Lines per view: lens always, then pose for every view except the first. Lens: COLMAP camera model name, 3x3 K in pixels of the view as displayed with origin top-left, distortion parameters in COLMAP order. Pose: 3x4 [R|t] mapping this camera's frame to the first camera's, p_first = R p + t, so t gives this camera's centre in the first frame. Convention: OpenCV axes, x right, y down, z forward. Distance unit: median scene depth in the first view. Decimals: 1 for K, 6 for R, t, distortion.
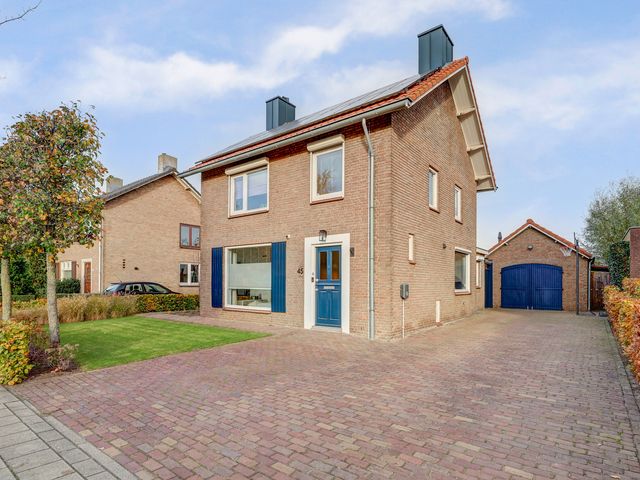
lens RADIAL K [[349.7, 0, 320.8], [0, 349.7, 281.2], [0, 0, 1]] dist [-0.002274, -0.000545]
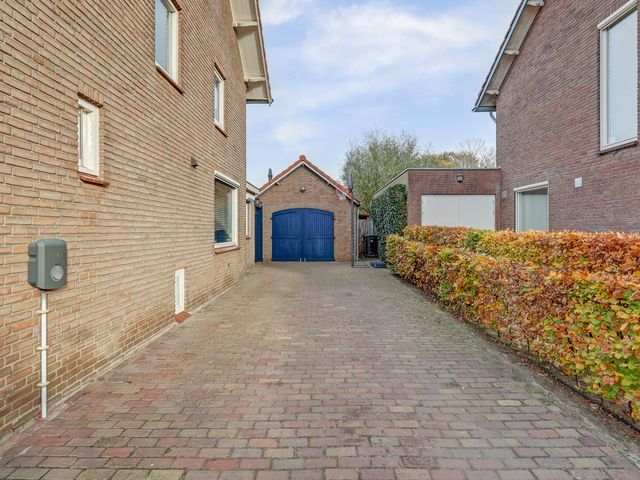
lens RADIAL K [[339.2, 0, 319.0], [0, 339.2, 228.8], [0, 0, 1]] dist [0.000650, 0.000029]
pose [[0.794863, -0.003028, 0.606782, 0.192180], [0.001575, 0.999994, 0.002928, -0.003228], [-0.606787, -0.001371, 0.794863, 0.478308]]
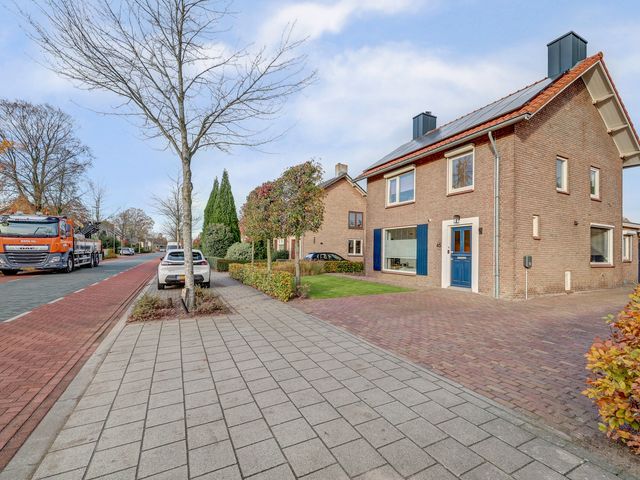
lens RADIAL K [[292.3, 0, 326.7], [0, 292.3, 248.0], [0, 0, 1]] dist [0.002107, 0.000614]
pose [[0.907306, 0.003816, -0.420453, 0.021390], [-0.011266, 0.999820, -0.015237, 0.003044], [0.420319, 0.018562, 0.907186, -0.192736]]
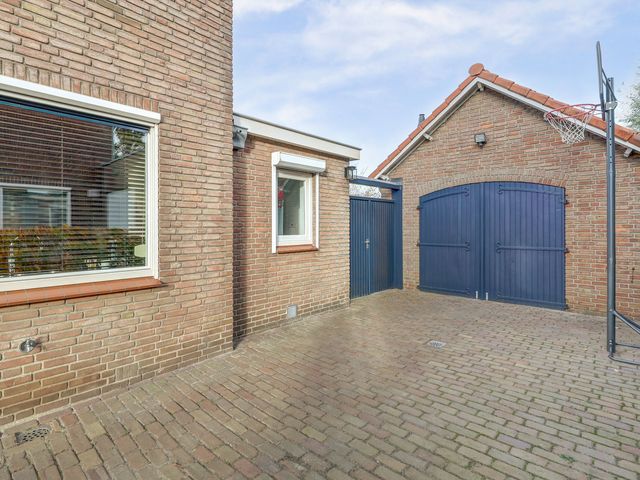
lens RADIAL K [[339.2, 0, 319.0], [0, 339.2, 228.8], [0, 0, 1]] dist [0.000650, 0.000029]
pose [[0.997125, -0.010188, -0.075083, 0.672268], [0.011059, 0.999876, 0.011199, -0.007191], [0.074960, -0.011997, 0.997114, 0.916200]]
